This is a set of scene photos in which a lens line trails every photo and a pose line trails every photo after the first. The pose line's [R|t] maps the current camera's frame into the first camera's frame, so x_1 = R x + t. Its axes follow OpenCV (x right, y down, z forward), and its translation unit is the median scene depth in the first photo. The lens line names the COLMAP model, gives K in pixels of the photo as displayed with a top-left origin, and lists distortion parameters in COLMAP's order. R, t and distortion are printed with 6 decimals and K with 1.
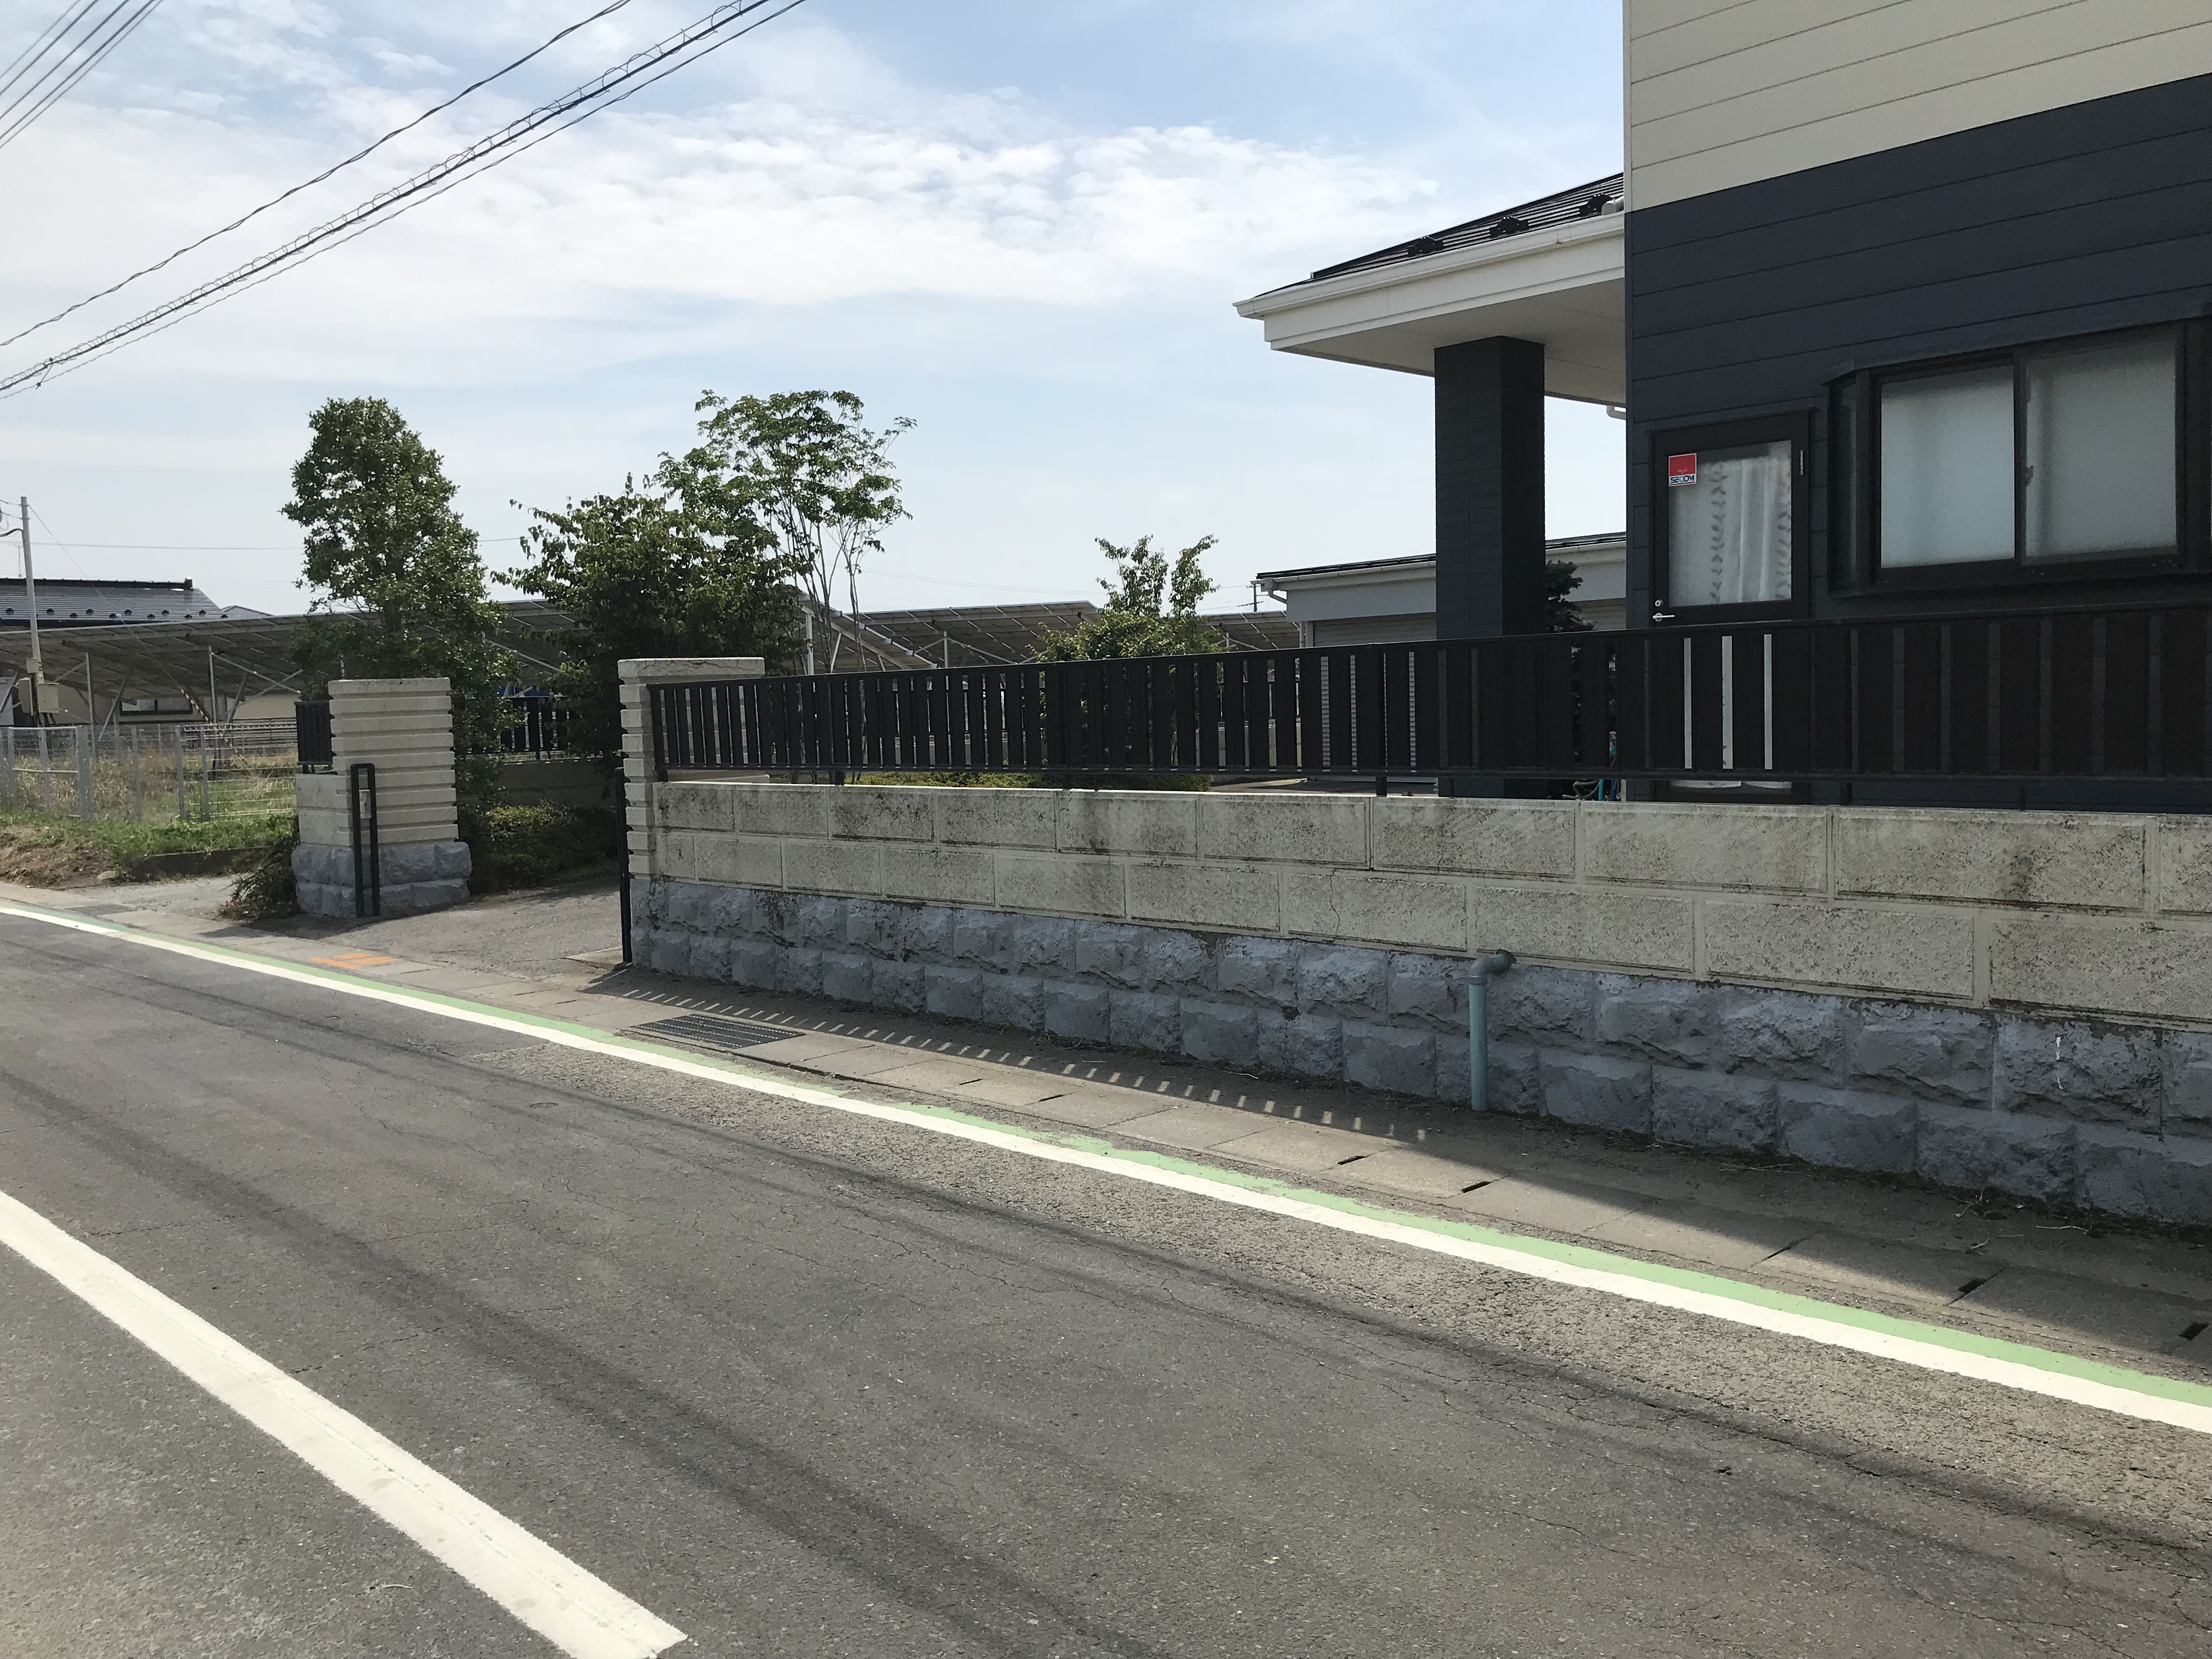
lens RADIAL K [[1801.1, 0, 1115.6], [0, 1801.1, 823.5], [0, 0, 1]] dist [0.019335, 0.000794]
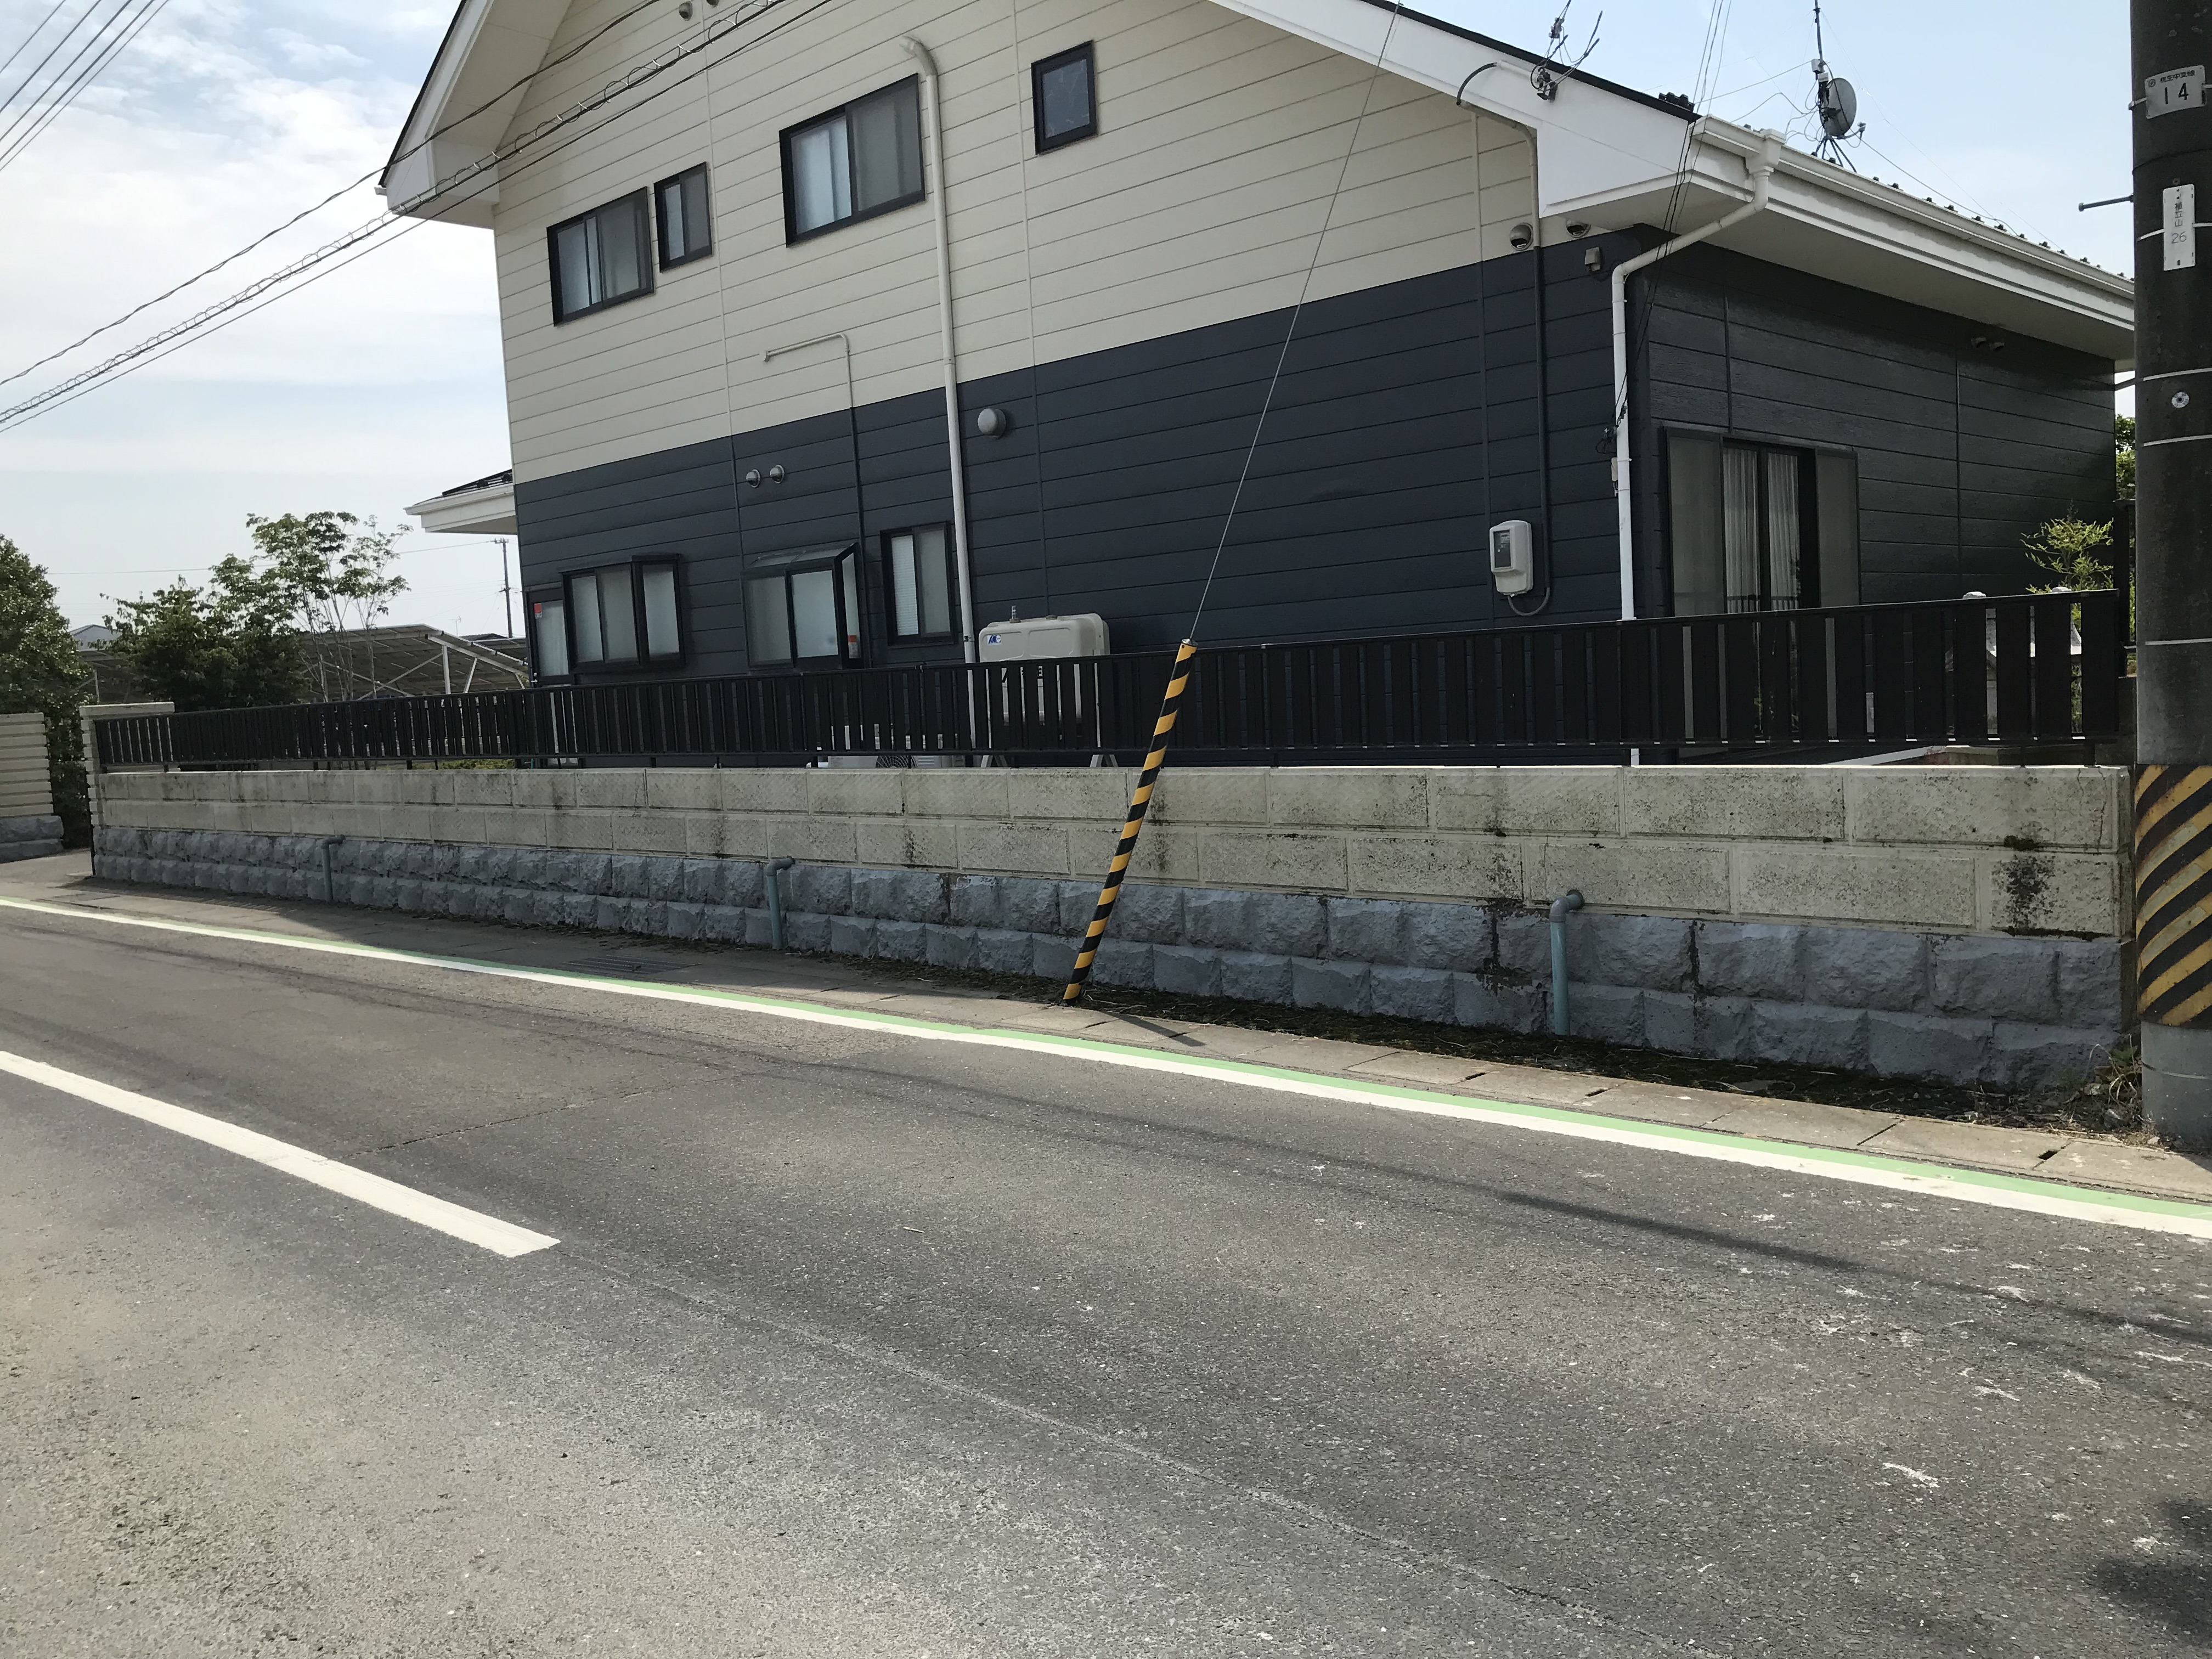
lens RADIAL K [[1801.1, 0, 1115.6], [0, 1801.1, 823.5], [0, 0, 1]] dist [0.019335, 0.000794]
pose [[0.999108, -0.025573, 0.033595, 0.755092], [0.025337, 0.999651, 0.007440, 0.042239], [-0.033773, -0.006582, 0.999408, -0.918113]]
